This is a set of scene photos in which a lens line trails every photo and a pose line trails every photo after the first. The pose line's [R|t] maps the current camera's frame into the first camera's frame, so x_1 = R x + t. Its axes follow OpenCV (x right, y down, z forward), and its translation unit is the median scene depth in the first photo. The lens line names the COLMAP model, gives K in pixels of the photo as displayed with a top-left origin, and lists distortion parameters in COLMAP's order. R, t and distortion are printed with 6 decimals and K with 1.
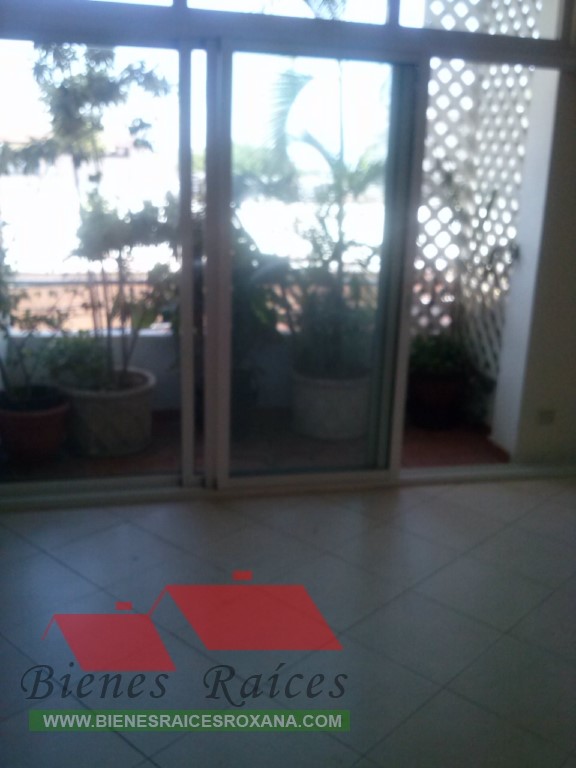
lens RADIAL K [[749.4, 0, 284.9], [0, 749.4, 396.9], [0, 0, 1]] dist [0.011701, 0.001173]
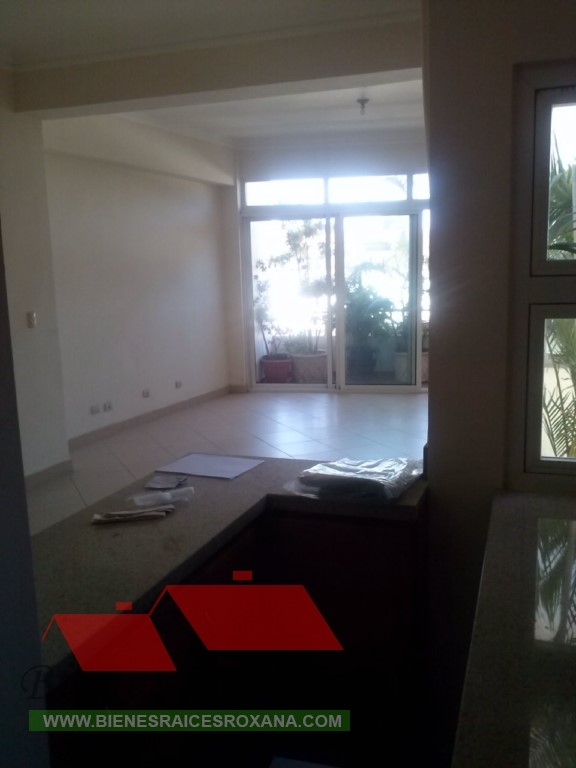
lens RADIAL K [[723.6, 0, 289.3], [0, 723.6, 401.7], [0, 0, 1]] dist [0.116493, -0.320225]
pose [[0.910111, 0.020942, -0.413835, 0.694155], [-0.062270, 0.994293, -0.086628, 0.356967], [0.409659, 0.104610, 0.906221, -1.131058]]
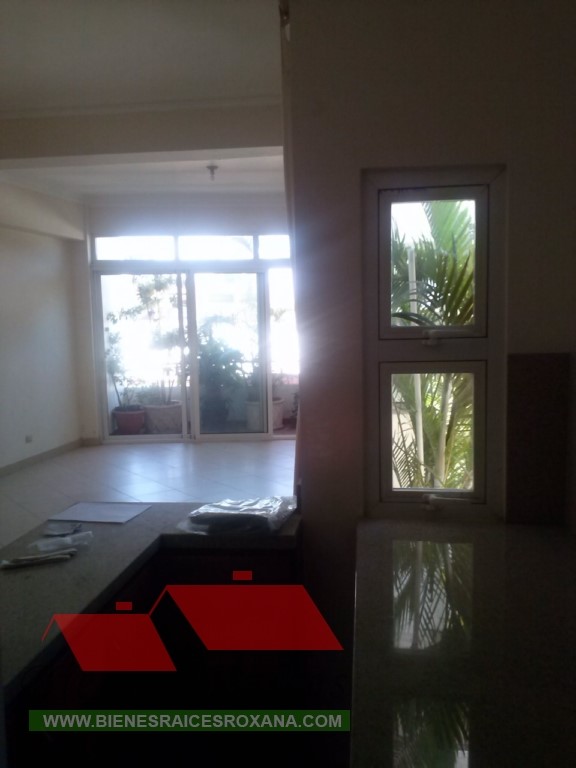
lens RADIAL K [[723.6, 0, 289.3], [0, 723.6, 401.7], [0, 0, 1]] dist [0.116493, -0.320225]
pose [[0.976476, -0.025127, -0.214159, 0.691737], [-0.010018, 0.986828, -0.161459, 0.365869], [0.215395, 0.159807, 0.963362, -1.197348]]
